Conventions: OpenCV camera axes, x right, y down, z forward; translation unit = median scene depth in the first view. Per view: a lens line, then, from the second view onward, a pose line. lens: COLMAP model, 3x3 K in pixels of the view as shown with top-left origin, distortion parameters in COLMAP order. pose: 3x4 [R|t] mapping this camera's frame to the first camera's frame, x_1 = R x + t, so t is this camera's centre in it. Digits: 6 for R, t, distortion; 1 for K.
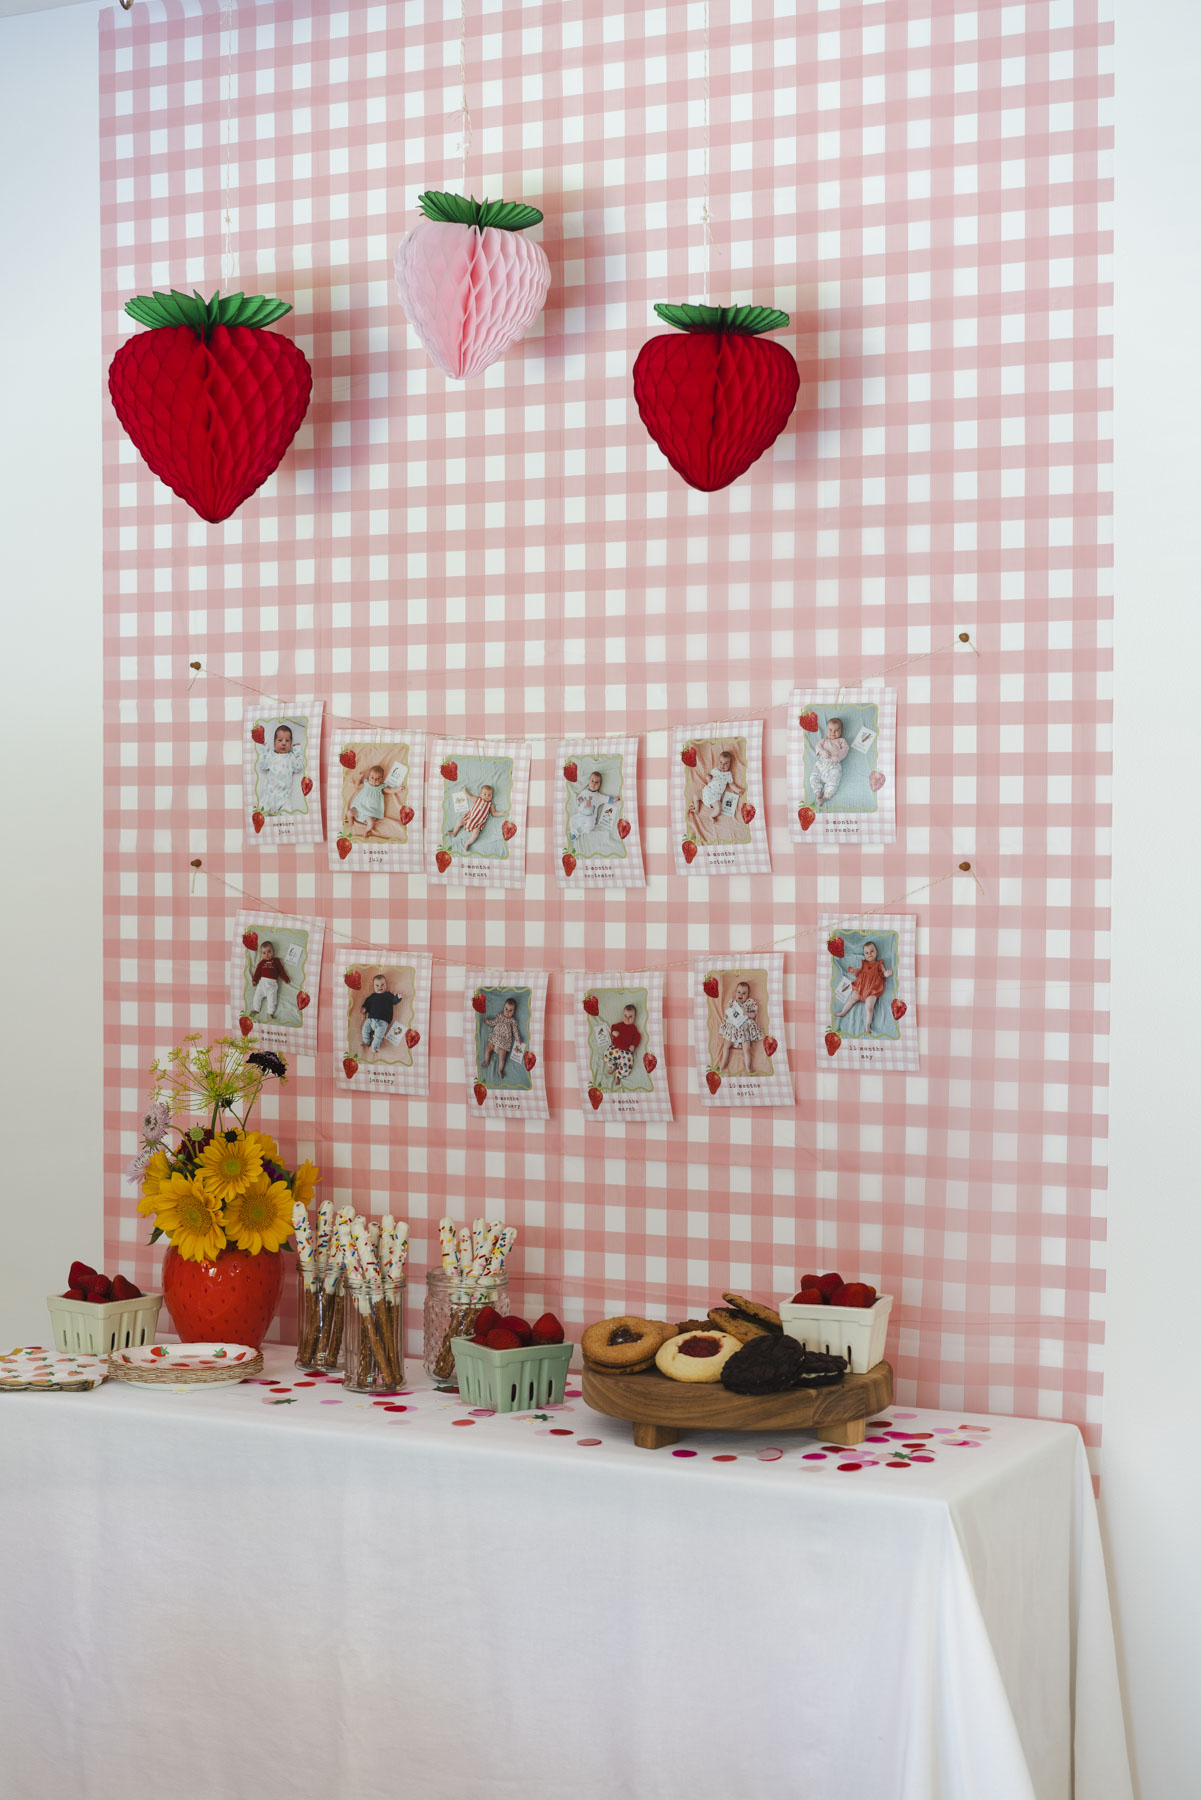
lens RADIAL K [[2913.8, 0, 601.0], [0, 2913.8, 889.1], [0, 0, 1]] dist [0.016890, 0.000000]
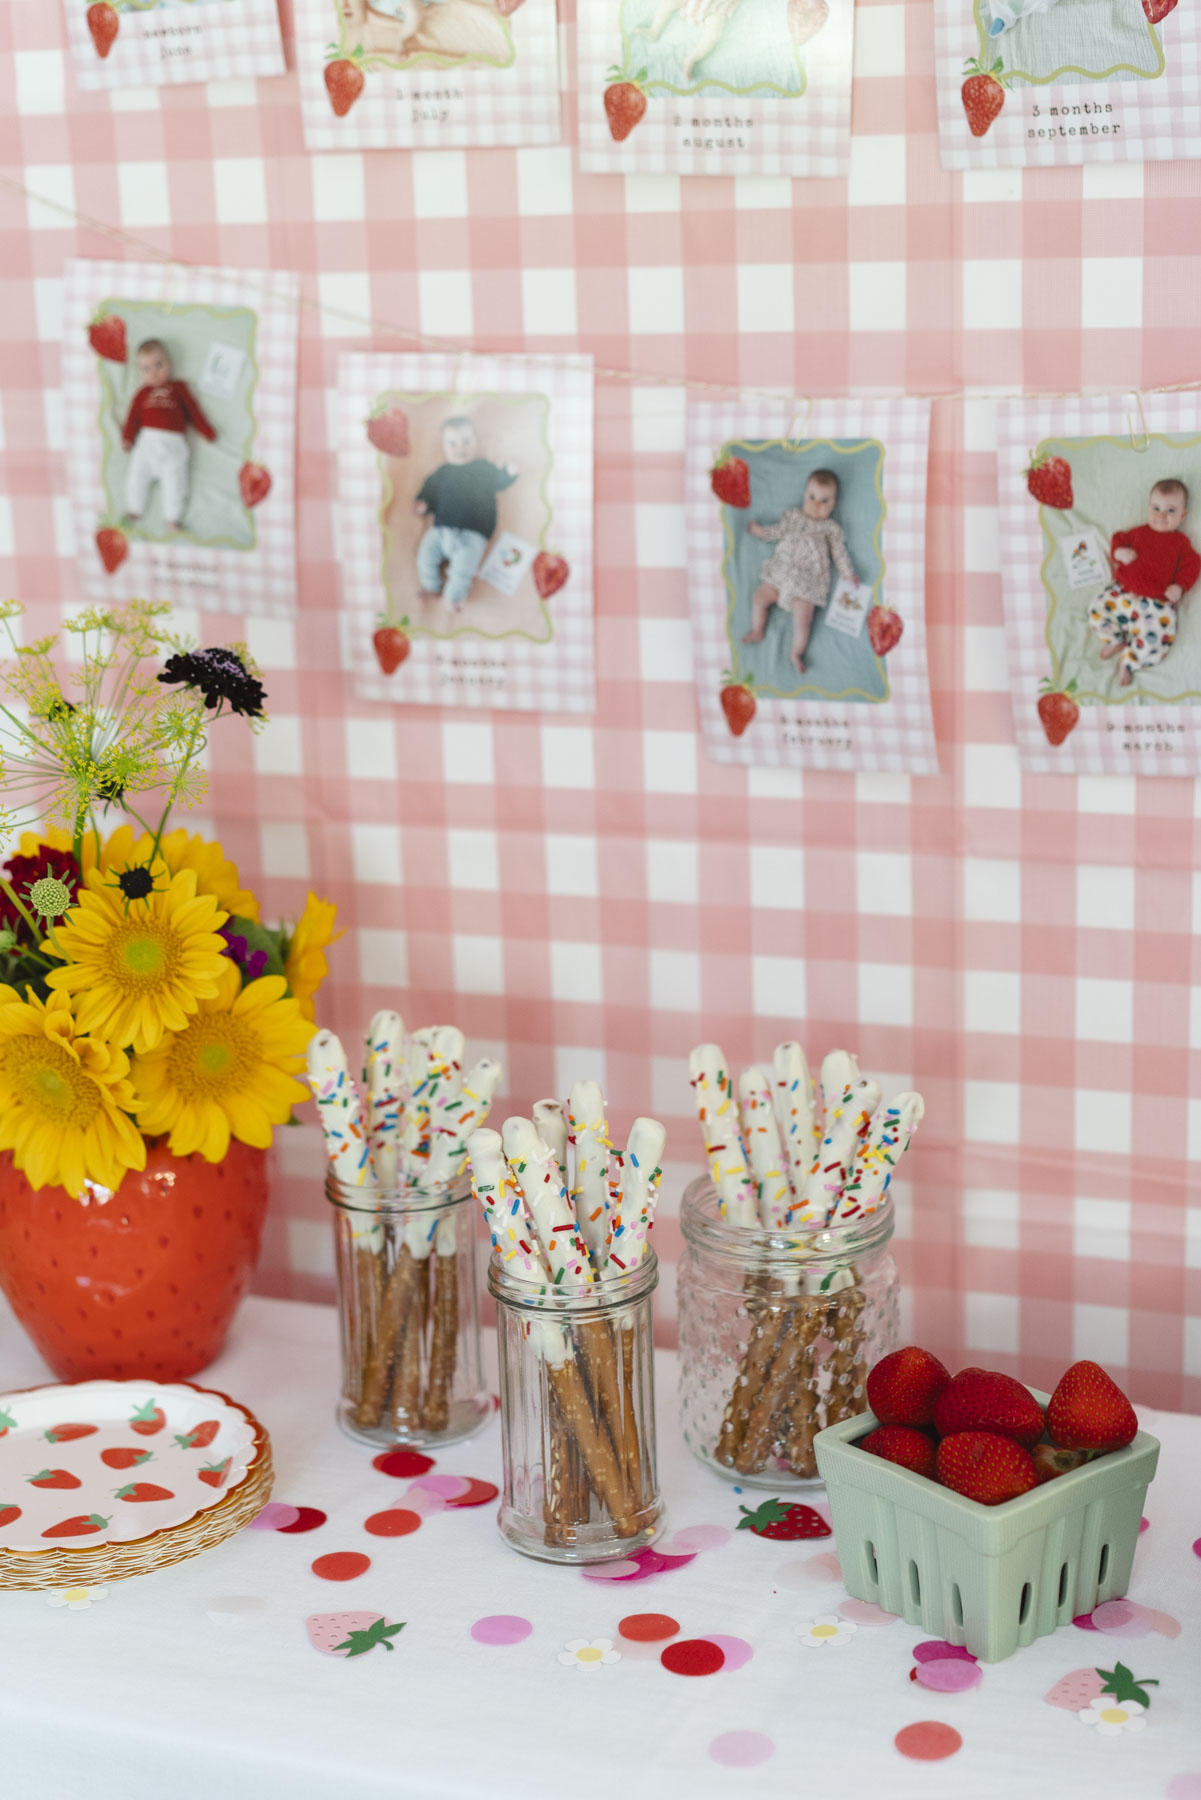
lens RADIAL K [[2913.8, 0, 599.1], [0, 2913.8, 910.1], [0, 0, 1]] dist [0.016890, 0.000000]
pose [[0.993041, -0.063870, 0.098947, -0.104257], [0.038234, 0.969500, 0.242090, -0.000631], [-0.111391, -0.236622, 0.965195, 0.624597]]
